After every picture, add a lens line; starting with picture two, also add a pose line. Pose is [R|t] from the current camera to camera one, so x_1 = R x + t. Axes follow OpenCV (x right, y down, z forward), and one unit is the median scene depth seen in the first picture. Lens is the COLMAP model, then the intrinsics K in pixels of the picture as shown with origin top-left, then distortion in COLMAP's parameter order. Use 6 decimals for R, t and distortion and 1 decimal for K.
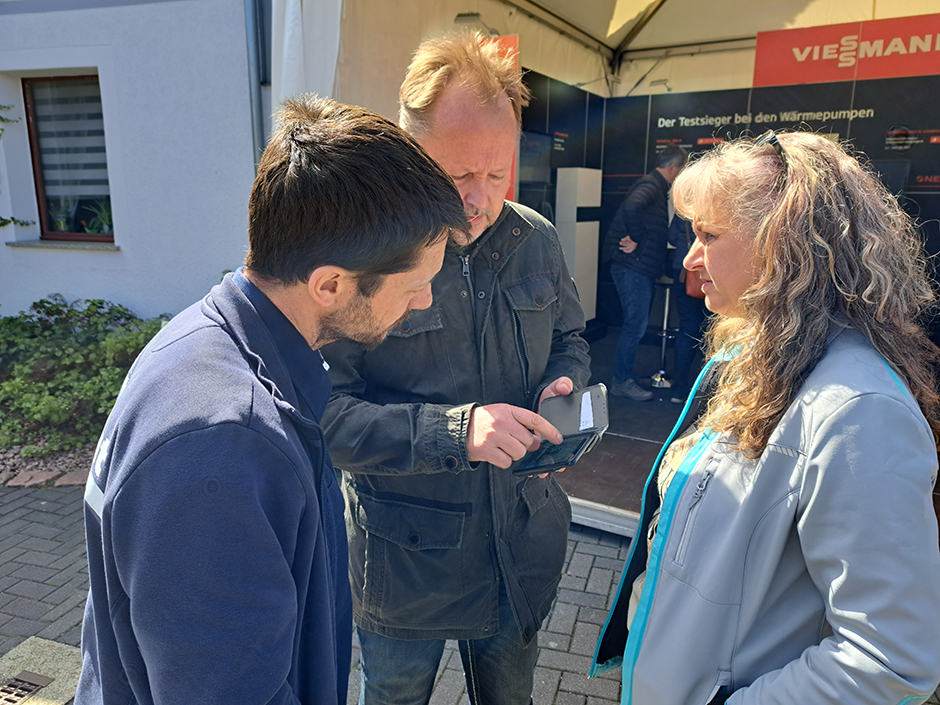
lens RADIAL K [[672.3, 0, 478.1], [0, 672.3, 335.5], [0, 0, 1]] dist [0.063161, -0.052489]
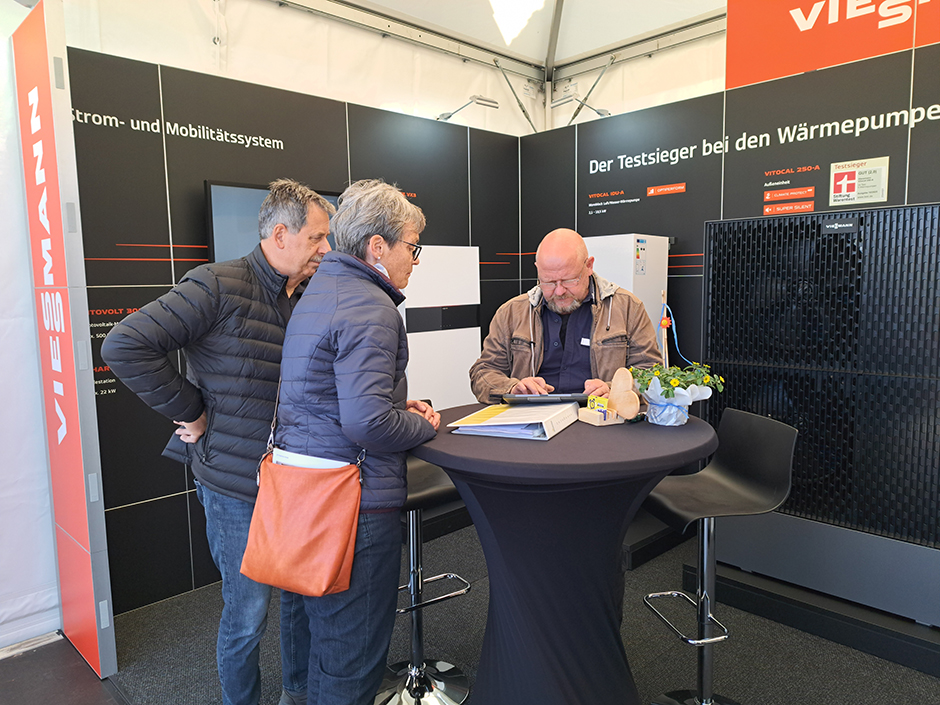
lens RADIAL K [[672.3, 0, 478.1], [0, 672.3, 335.5], [0, 0, 1]] dist [0.063161, -0.052489]
pose [[0.966176, -0.009818, -0.257696, 0.339264], [-0.020023, 0.993402, -0.112920, -0.097265], [0.257105, 0.114261, 0.959605, 0.428451]]
